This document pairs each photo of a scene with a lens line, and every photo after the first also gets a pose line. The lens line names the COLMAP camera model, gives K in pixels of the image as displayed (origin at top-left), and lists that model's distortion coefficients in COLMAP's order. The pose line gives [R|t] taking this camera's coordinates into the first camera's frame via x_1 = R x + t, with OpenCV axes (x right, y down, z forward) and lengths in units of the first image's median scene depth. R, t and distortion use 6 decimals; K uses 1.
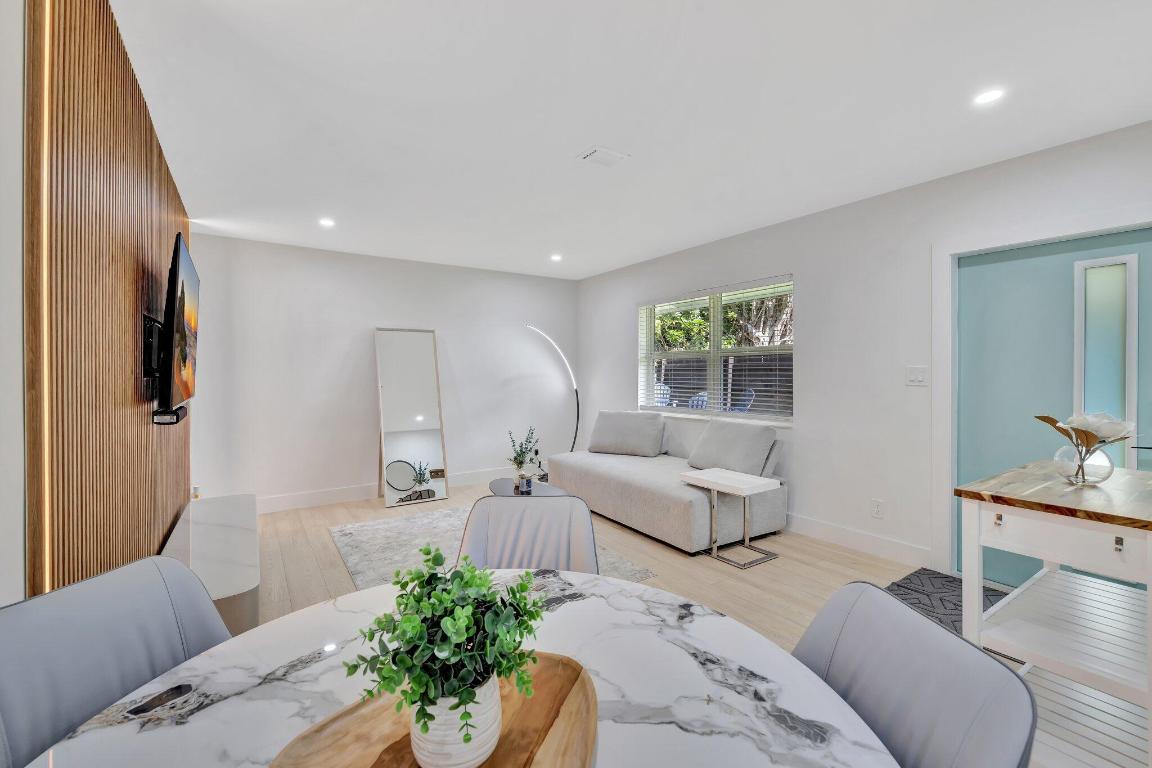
lens RADIAL K [[492.8, 0, 577.4], [0, 492.8, 374.9], [0, 0, 1]] dist [0.004732, -0.000591]
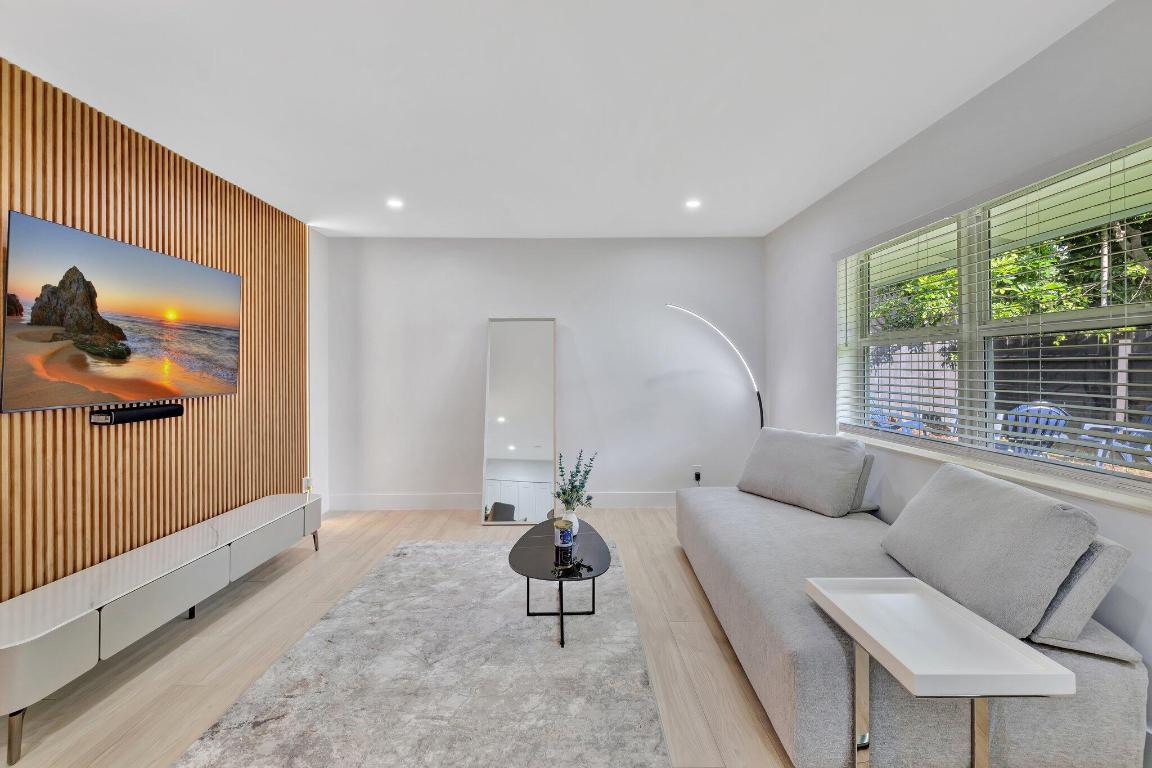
lens RADIAL K [[492.8, 0, 574.1], [0, 492.8, 365.3], [0, 0, 1]] dist [0.004732, -0.000591]
pose [[0.832150, -0.003575, -0.554539, 0.222523], [-0.001700, 0.999958, -0.008997, -0.003331], [0.554548, 0.008429, 0.832109, 0.359208]]
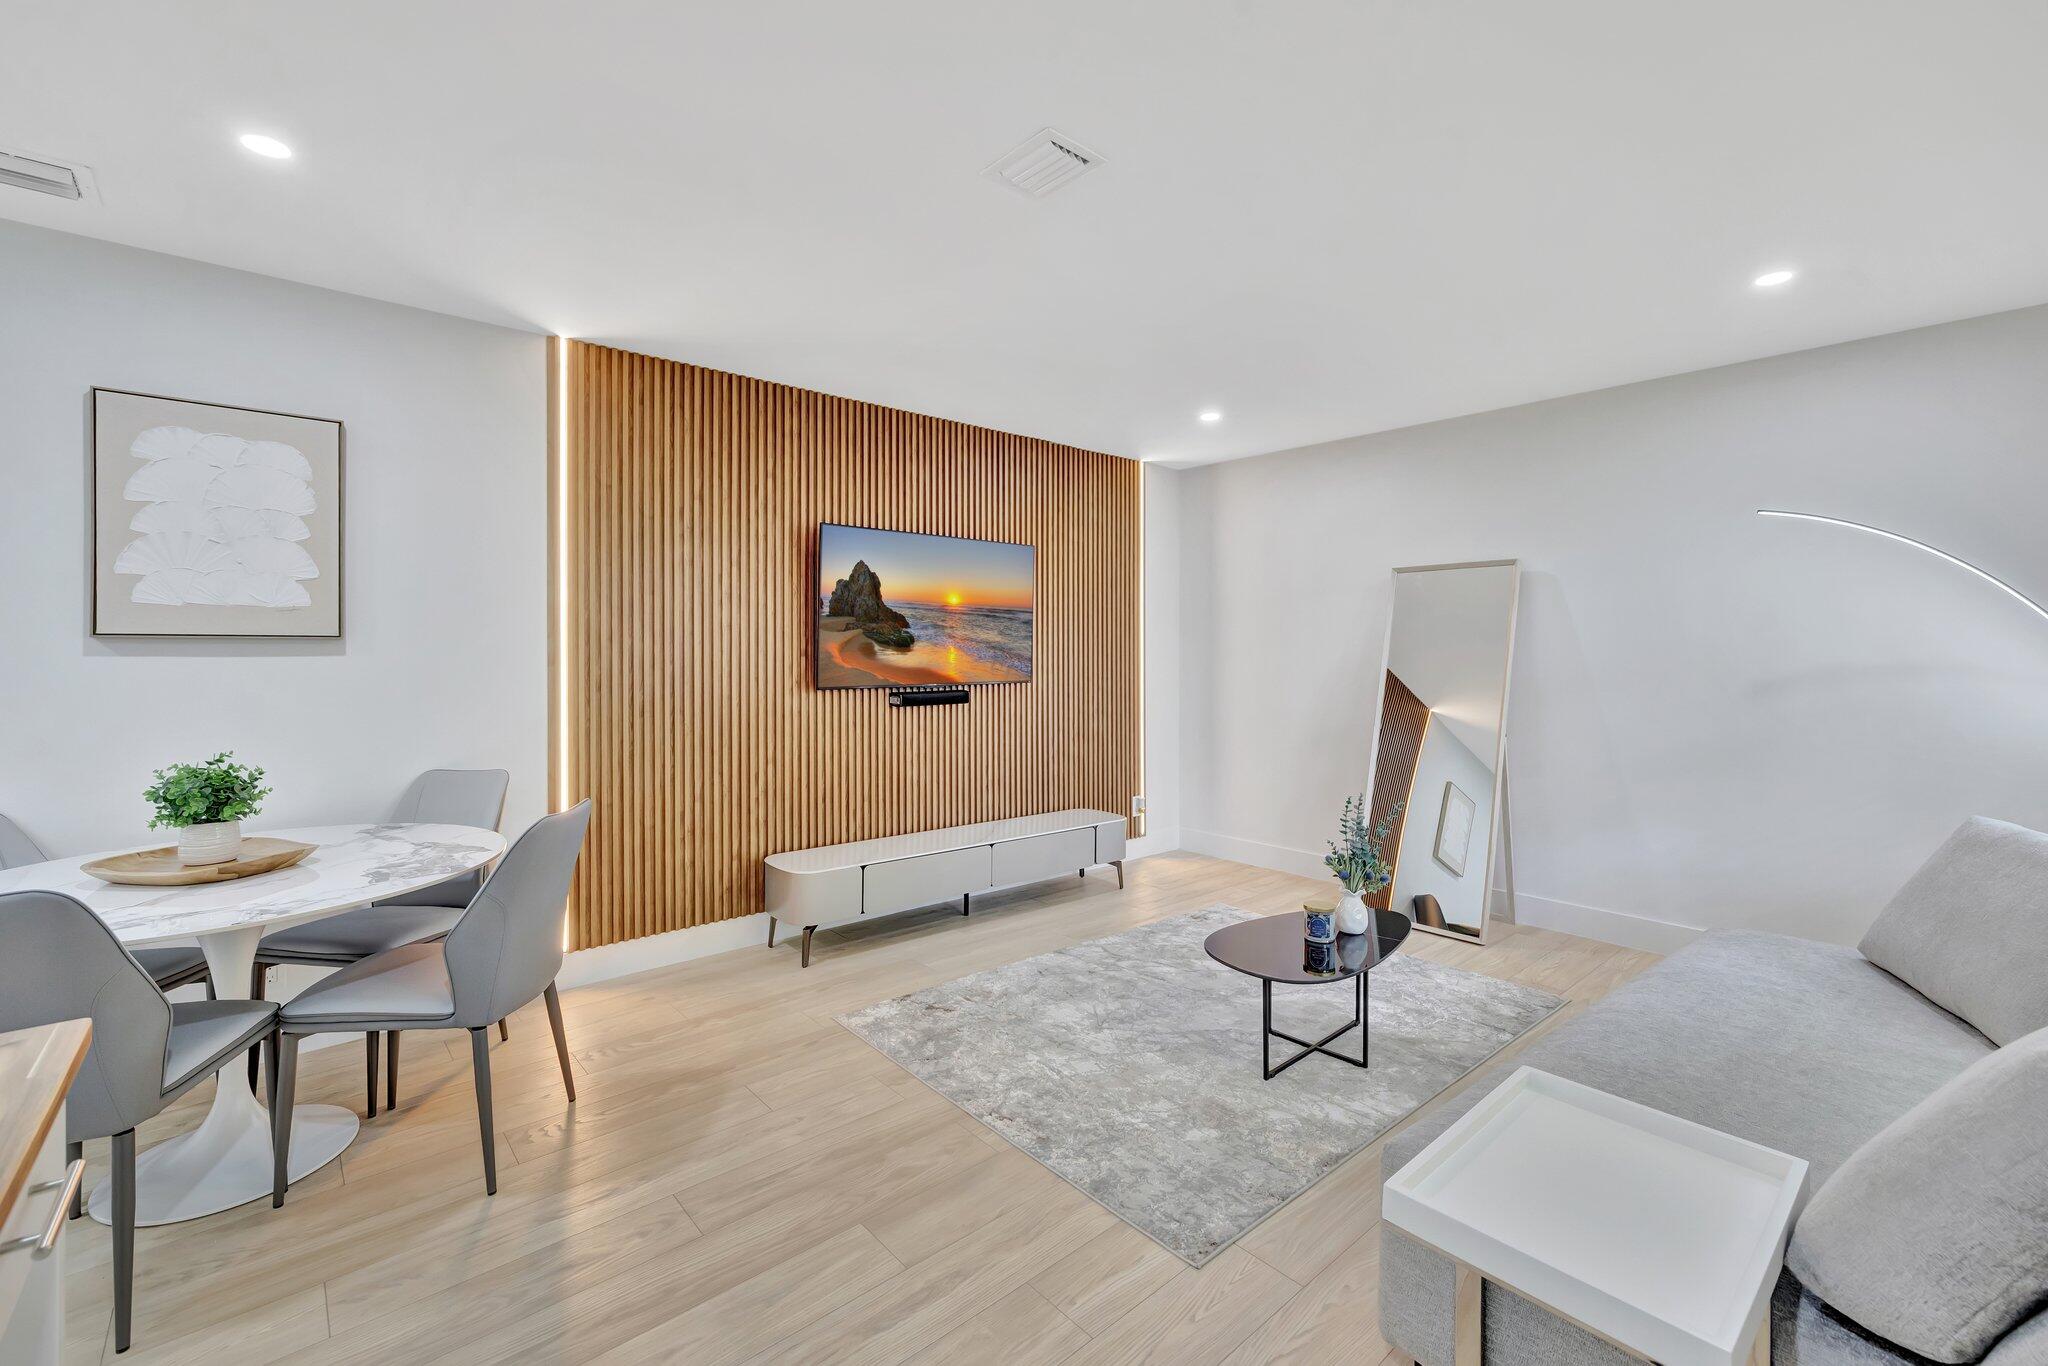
lens RADIAL K [[876.2, 0, 1019.1], [0, 876.2, 662.8], [0, 0, 1]] dist [0.004732, -0.000591]
pose [[0.103787, 0.015469, -0.994479, 0.484205], [-0.006177, 0.999870, 0.014908, -0.008595], [0.994580, 0.004596, 0.103869, 0.536273]]
